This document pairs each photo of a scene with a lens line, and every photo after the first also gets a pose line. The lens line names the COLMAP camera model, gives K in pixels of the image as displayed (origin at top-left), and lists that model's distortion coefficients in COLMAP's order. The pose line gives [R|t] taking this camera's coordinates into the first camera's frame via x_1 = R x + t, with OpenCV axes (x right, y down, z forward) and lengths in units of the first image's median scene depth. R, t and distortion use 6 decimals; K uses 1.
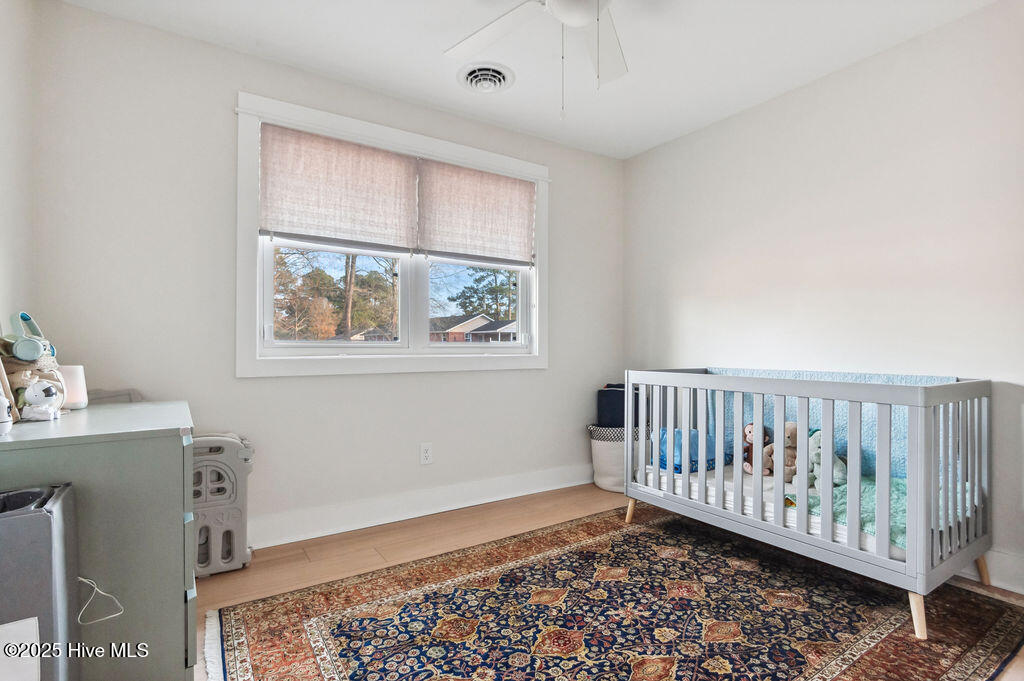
lens RADIAL K [[507.7, 0, 512.0], [0, 507.7, 340.5], [0, 0, 1]] dist [0.000792, -0.000816]
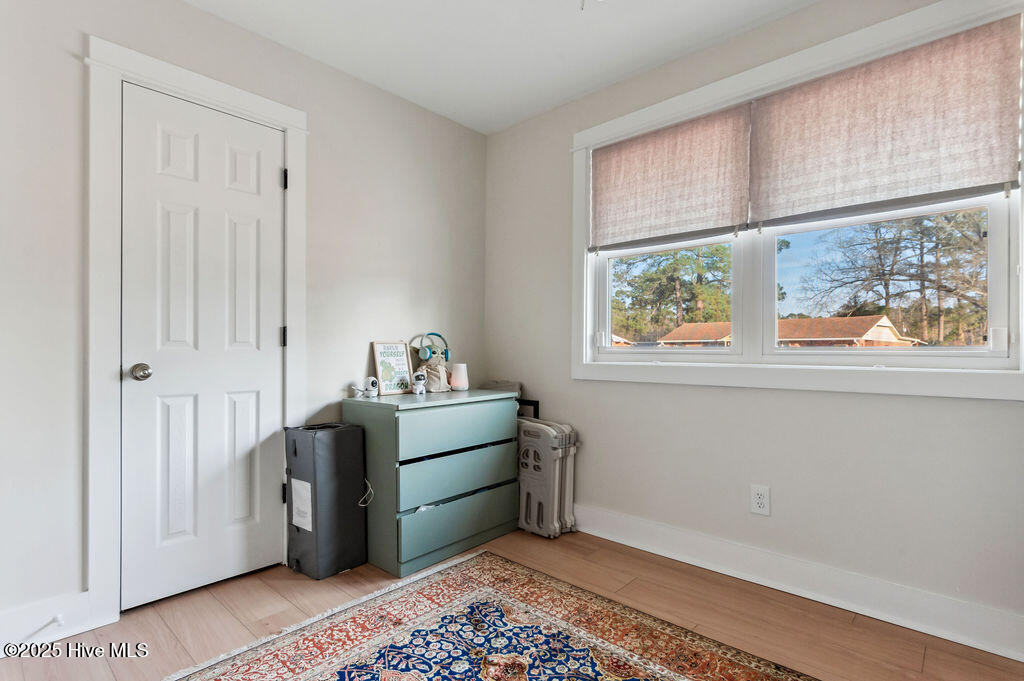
lens RADIAL K [[507.7, 0, 512.0], [0, 507.7, 340.5], [0, 0, 1]] dist [0.000792, -0.000816]
pose [[0.227850, -0.017078, -0.973546, 0.526008], [0.010866, 0.999829, -0.014996, 0.001195], [0.973636, -0.007162, 0.227997, 0.551105]]
